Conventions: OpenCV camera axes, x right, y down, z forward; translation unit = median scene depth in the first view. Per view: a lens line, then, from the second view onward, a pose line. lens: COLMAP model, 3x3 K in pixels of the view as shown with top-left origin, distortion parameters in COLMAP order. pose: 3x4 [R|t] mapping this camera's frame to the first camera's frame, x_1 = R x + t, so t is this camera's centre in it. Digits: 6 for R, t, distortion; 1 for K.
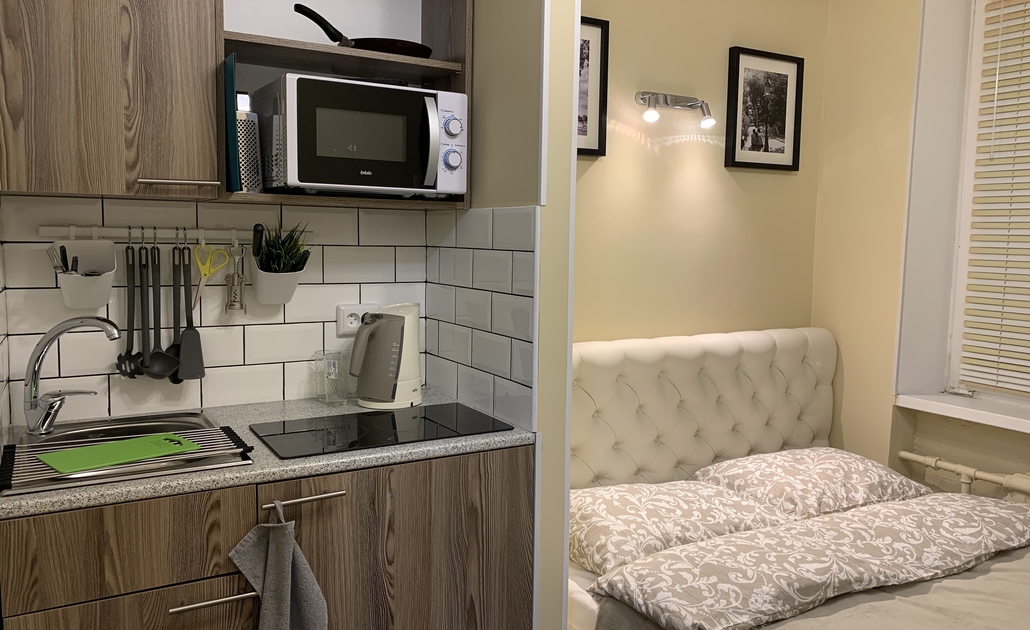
lens RADIAL K [[795.5, 0, 518.0], [0, 795.5, 308.1], [0, 0, 1]] dist [0.036517, -0.054816]
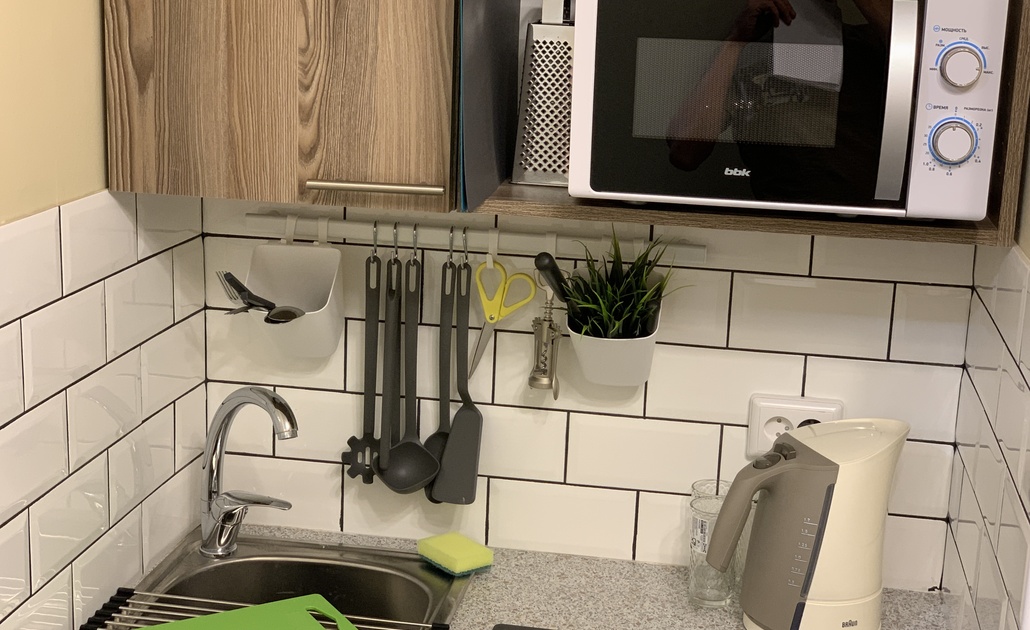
lens RADIAL K [[1581.8, 0, 508.6], [0, 1581.8, 315.6], [0, 0, 1]] dist [0.063695, 0.000000]
pose [[0.758038, 0.161429, -0.631918, 0.289851], [-0.080969, 0.984682, 0.154417, -0.209065], [0.647165, -0.065888, 0.759497, 0.200818]]
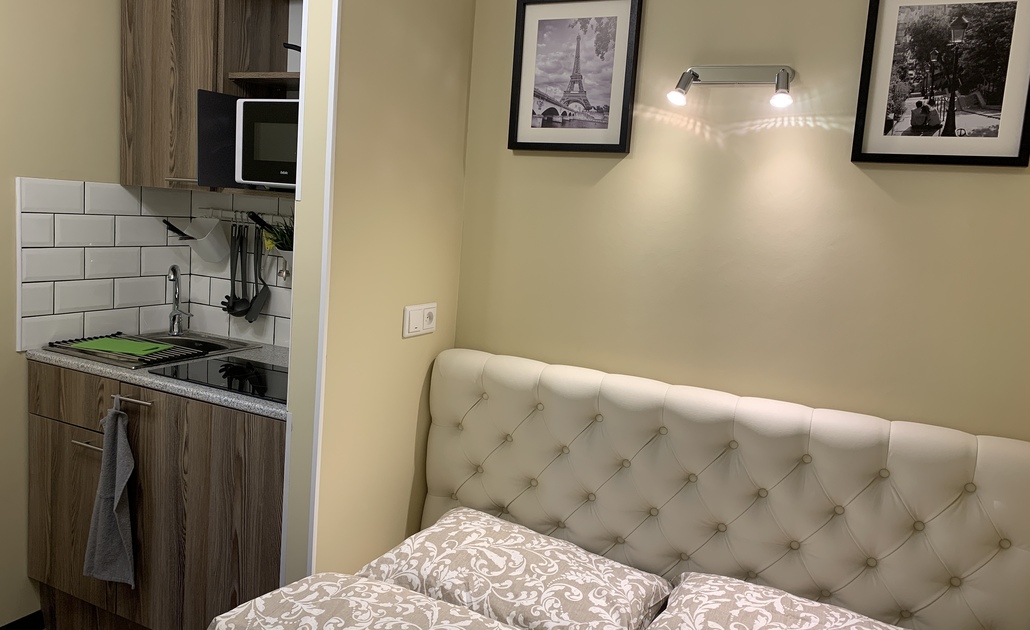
lens RADIAL K [[795.5, 0, 512.2], [0, 795.5, 305.5], [0, 0, 1]] dist [0.036517, -0.054816]
pose [[0.537865, 0.128337, -0.833205, 1.004460], [-0.140514, 0.988167, 0.061499, -0.088624], [0.831239, 0.083999, 0.549533, 0.604508]]
